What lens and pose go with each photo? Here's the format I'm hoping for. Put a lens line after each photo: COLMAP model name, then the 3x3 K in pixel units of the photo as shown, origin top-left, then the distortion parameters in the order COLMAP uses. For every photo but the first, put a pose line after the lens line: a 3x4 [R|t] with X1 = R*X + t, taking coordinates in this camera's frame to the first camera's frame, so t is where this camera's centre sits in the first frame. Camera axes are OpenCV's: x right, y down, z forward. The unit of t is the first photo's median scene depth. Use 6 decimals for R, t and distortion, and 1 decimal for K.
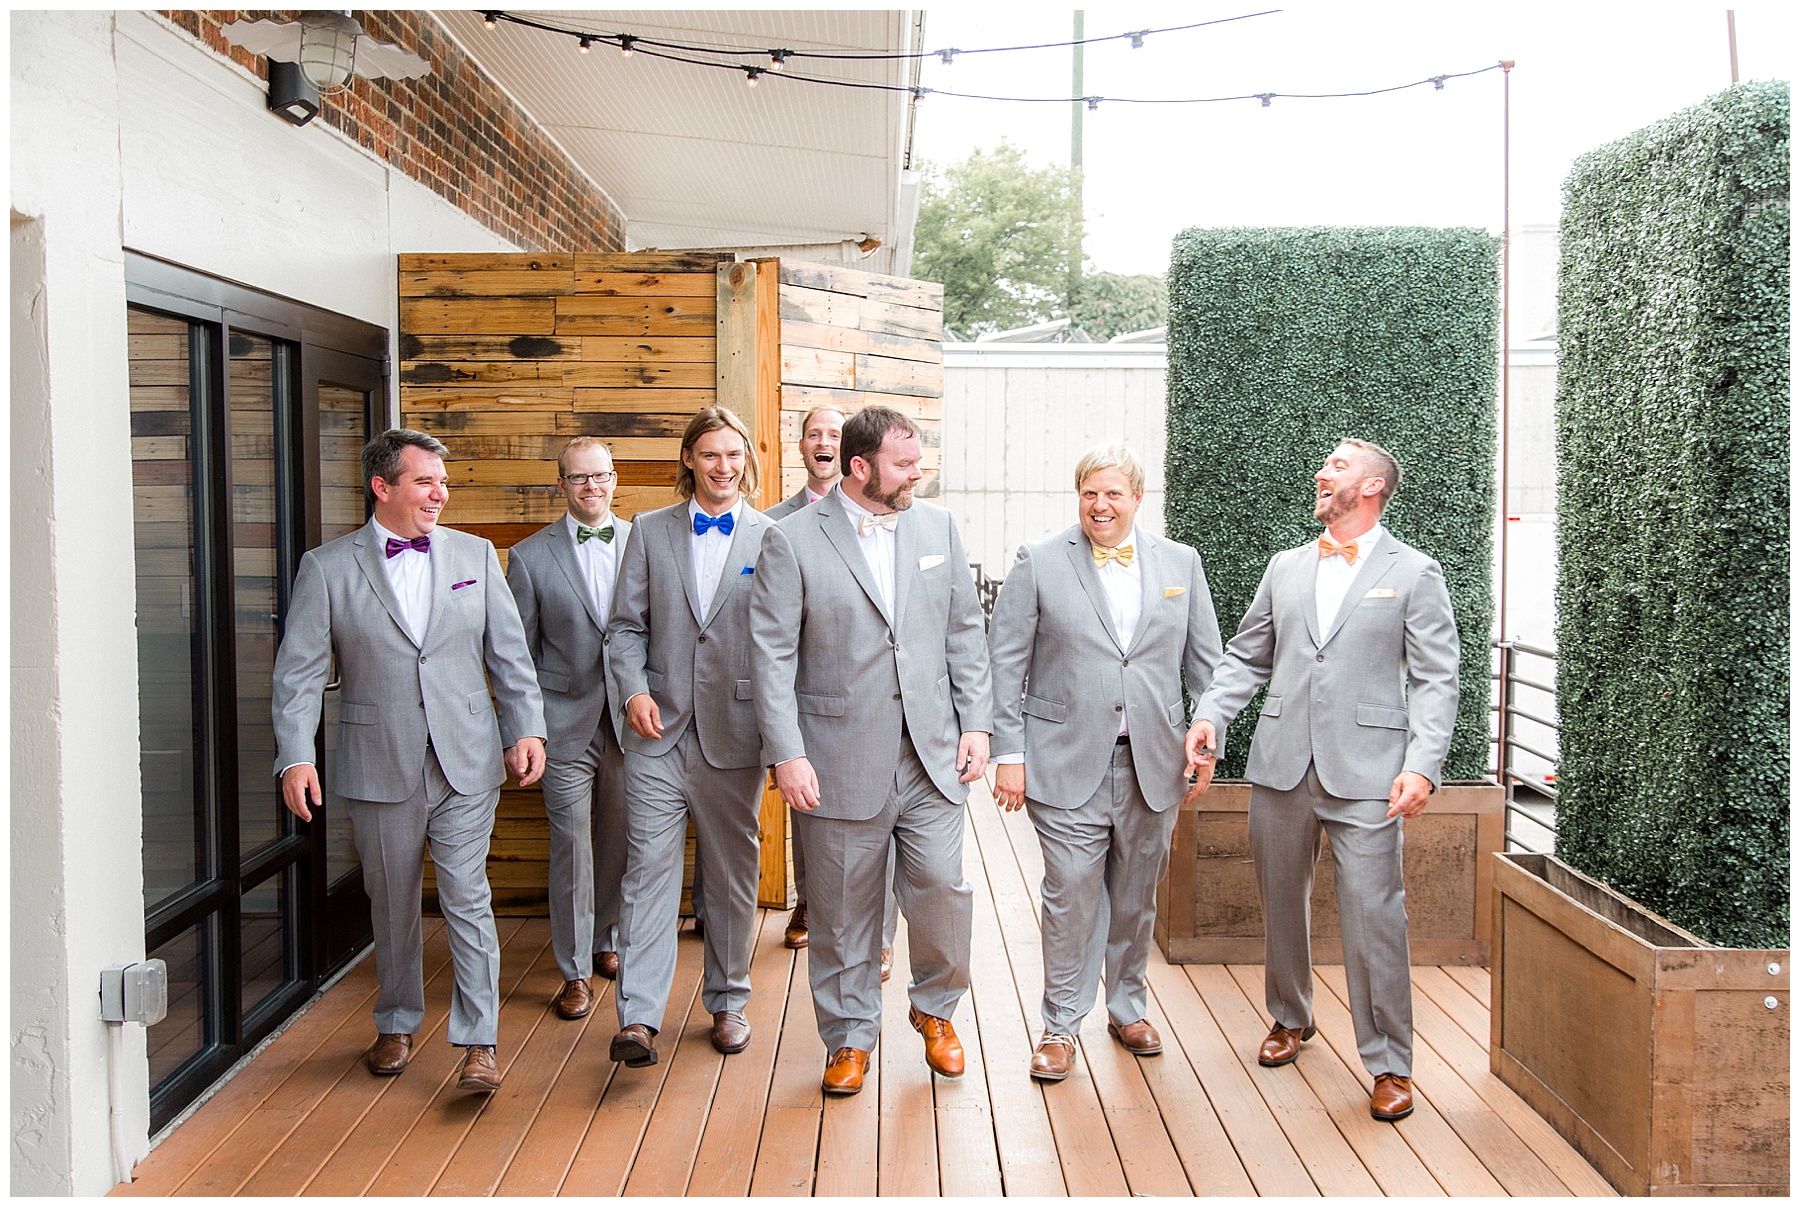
lens RADIAL K [[1914.7, 0, 895.7], [0, 1914.7, 608.8], [0, 0, 1]] dist [0.045020, -0.002093]
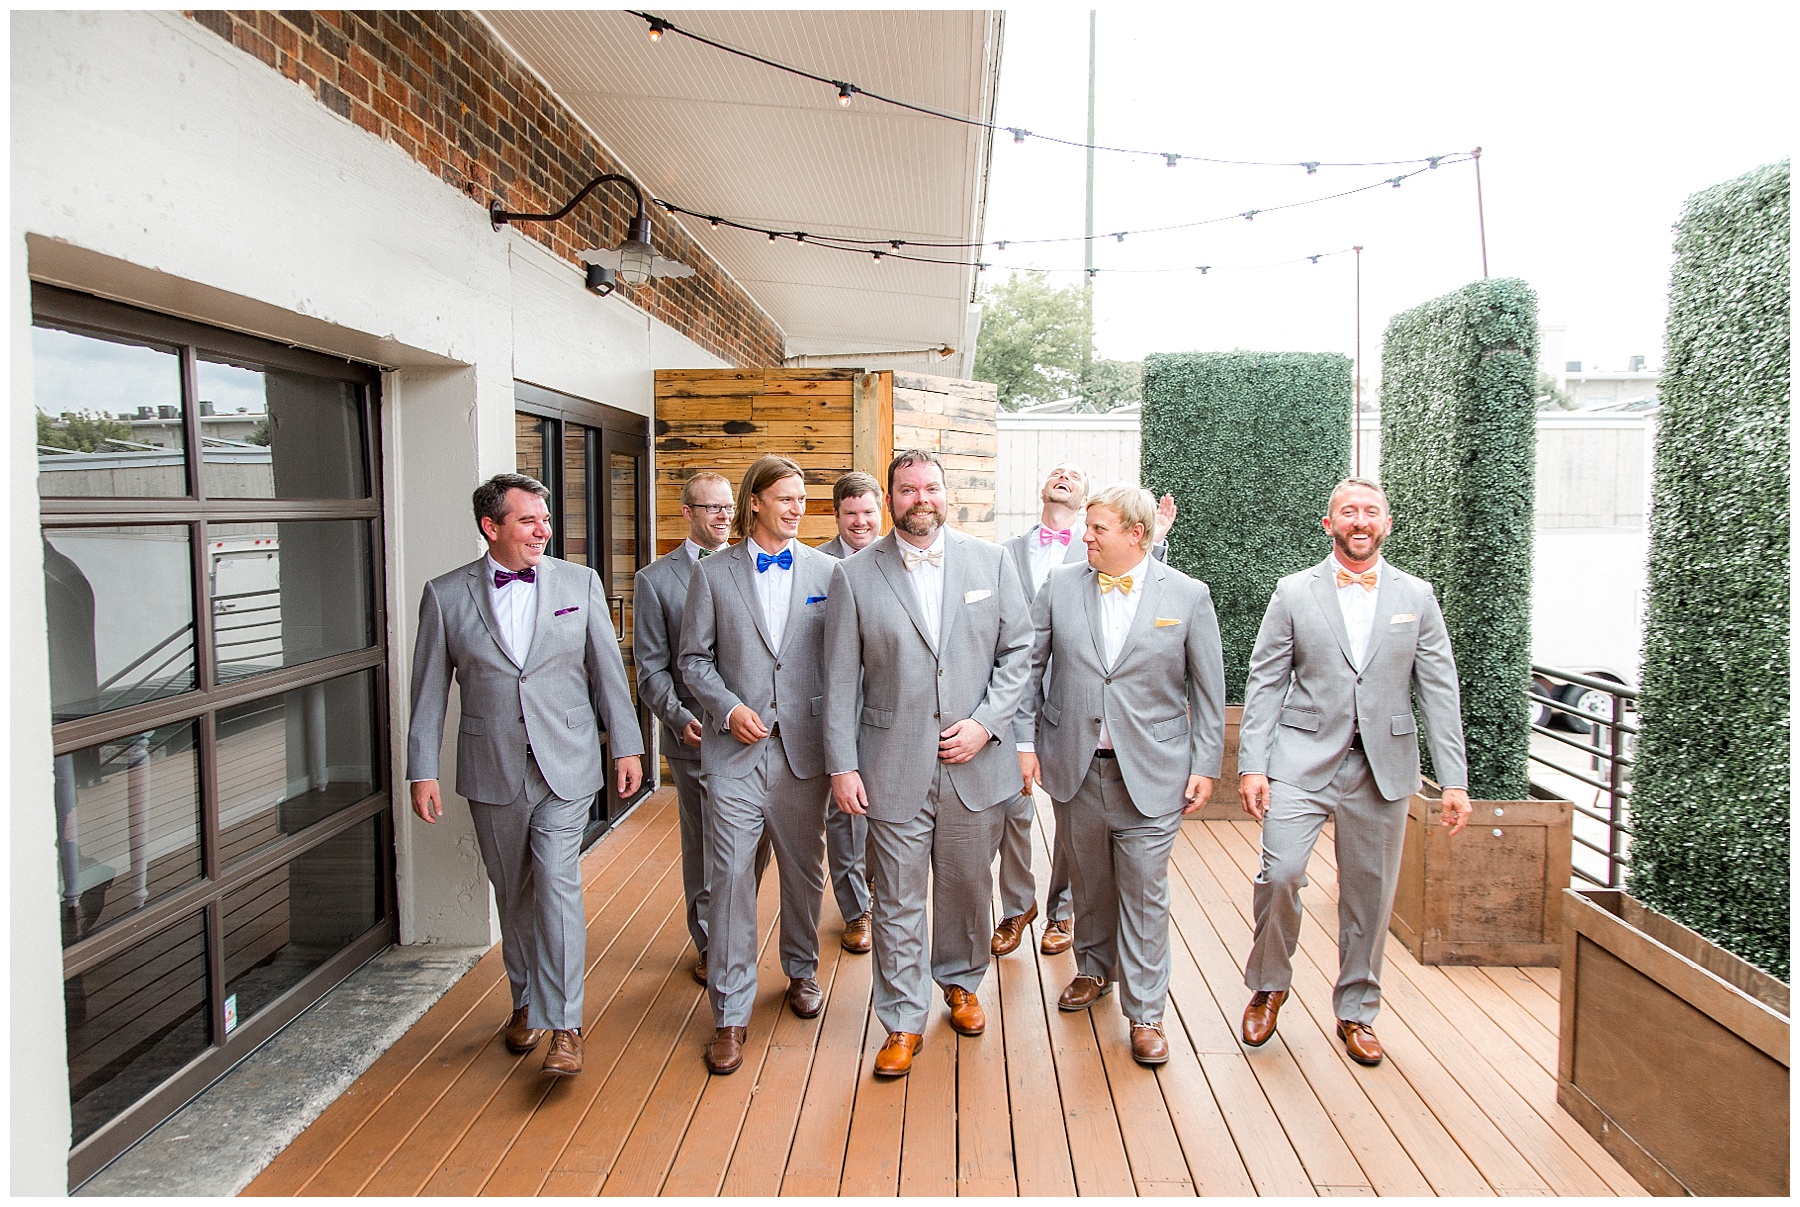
lens RADIAL K [[1418.0, 0, 894.3], [0, 1418.0, 592.4], [0, 0, 1]] dist [0.000589, -0.005799]
pose [[0.999031, 0.003653, -0.043865, -0.008213], [-0.003703, 0.999993, -0.001055, 0.000434], [0.043861, 0.001216, 0.999037, -0.165130]]
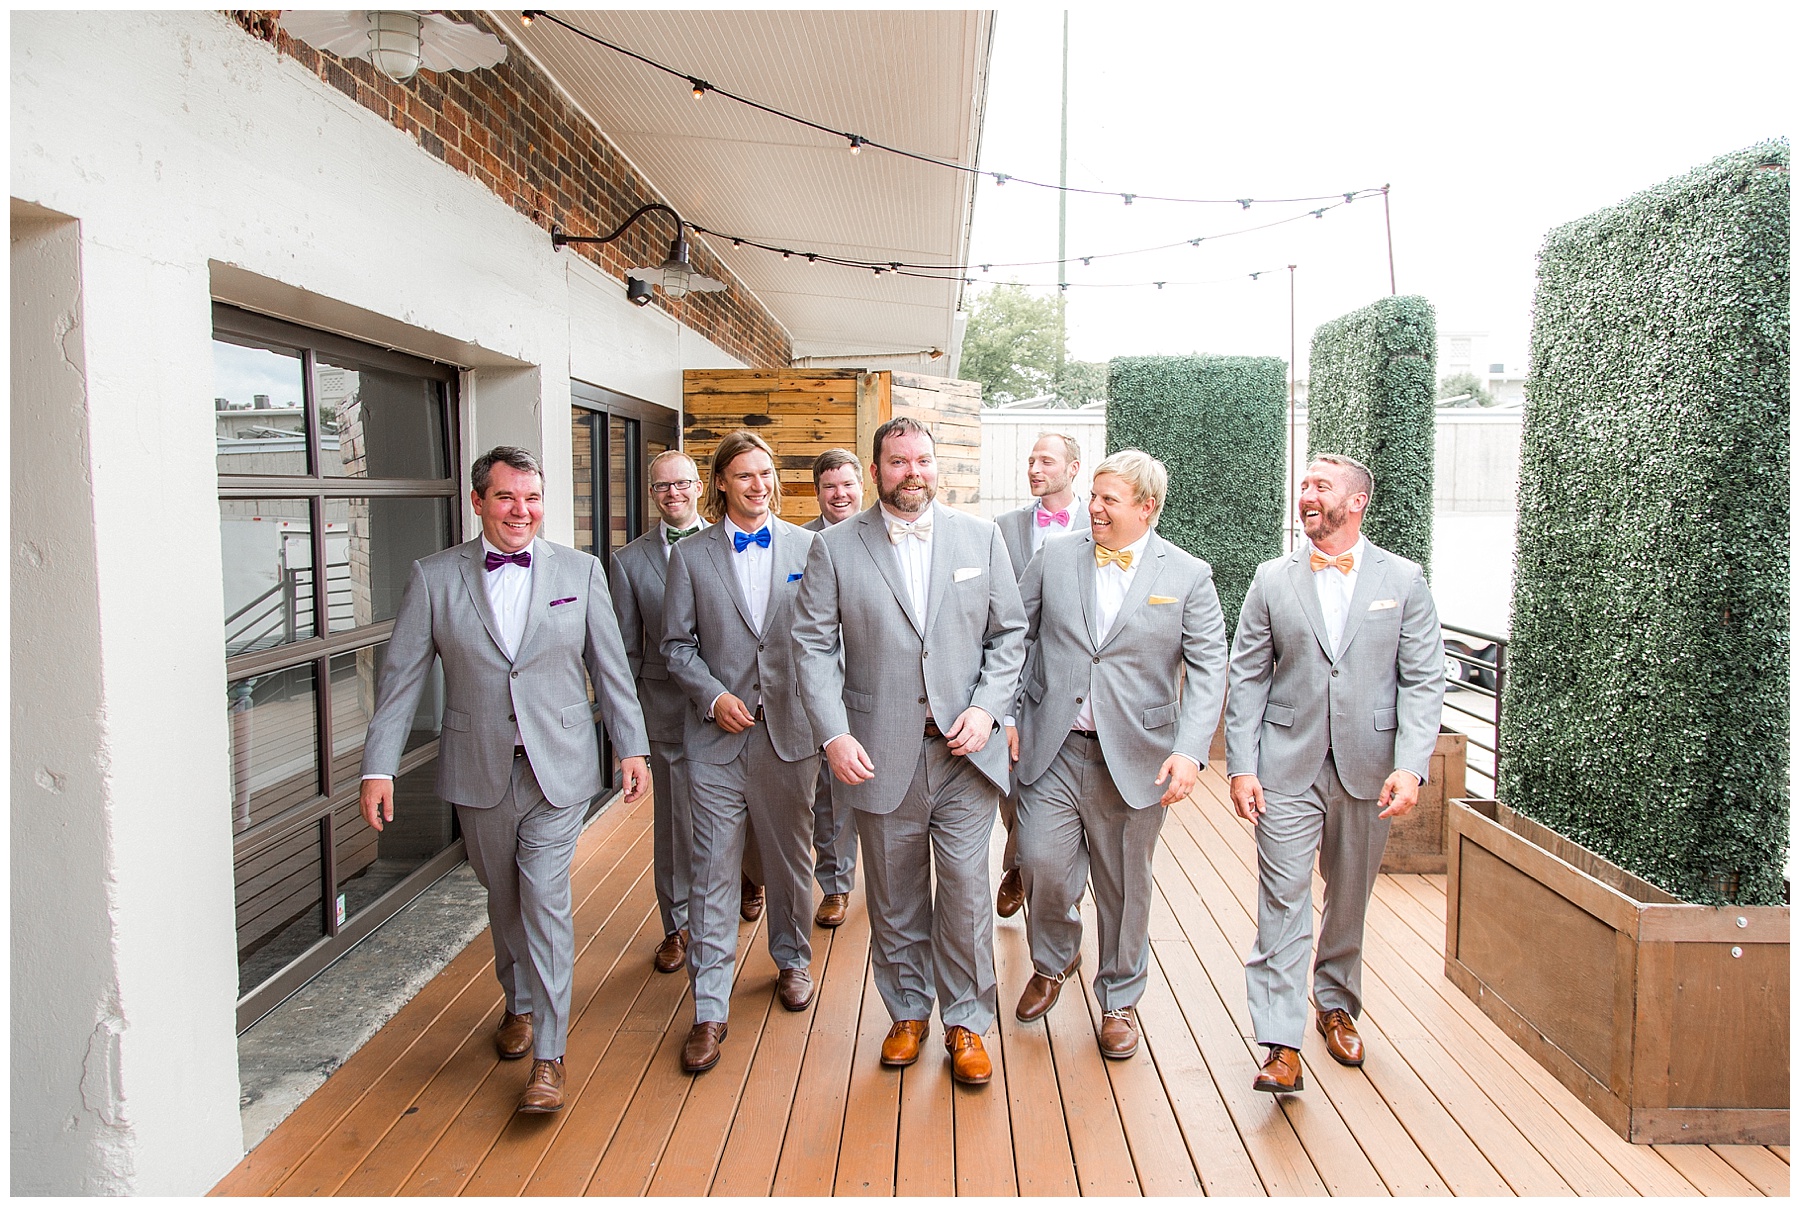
lens RADIAL K [[1325.1, 0, 905.8], [0, 1325.1, 573.7], [0, 0, 1]] dist [-0.001130, 0.002953]
pose [[0.999665, 0.003503, -0.025655, -0.014520], [-0.003600, 0.999987, -0.003739, 0.013450], [0.025641, 0.003830, 0.999664, -0.253823]]
